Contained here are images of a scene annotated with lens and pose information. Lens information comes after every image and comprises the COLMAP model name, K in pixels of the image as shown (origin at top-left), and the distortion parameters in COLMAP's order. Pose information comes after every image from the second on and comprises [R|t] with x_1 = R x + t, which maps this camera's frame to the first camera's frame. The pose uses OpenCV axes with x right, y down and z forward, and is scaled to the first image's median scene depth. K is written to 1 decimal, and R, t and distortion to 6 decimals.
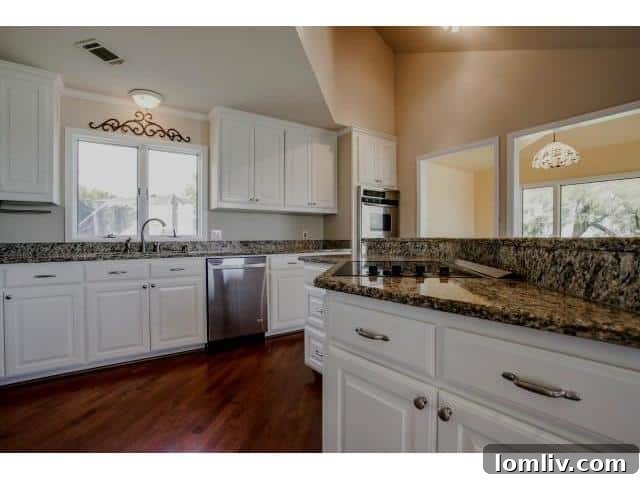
lens RADIAL K [[315.6, 0, 320.0], [0, 315.6, 240.0], [0, 0, 1]] dist [-0.016616, 0.001081]
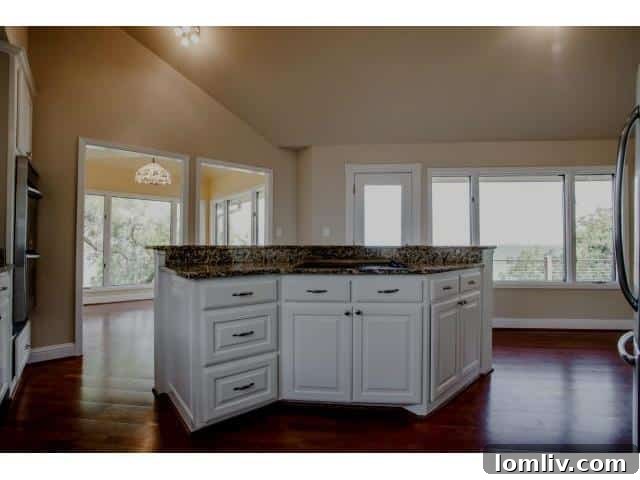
lens RADIAL K [[315.6, 0, 320.0], [0, 315.6, 240.0], [0, 0, 1]] dist [-0.016616, 0.001081]
pose [[-0.080925, 0.017489, 0.996567, -0.731213], [0.005537, 0.999839, -0.017097, -0.005200], [-0.996705, 0.004135, -0.081009, 0.756403]]
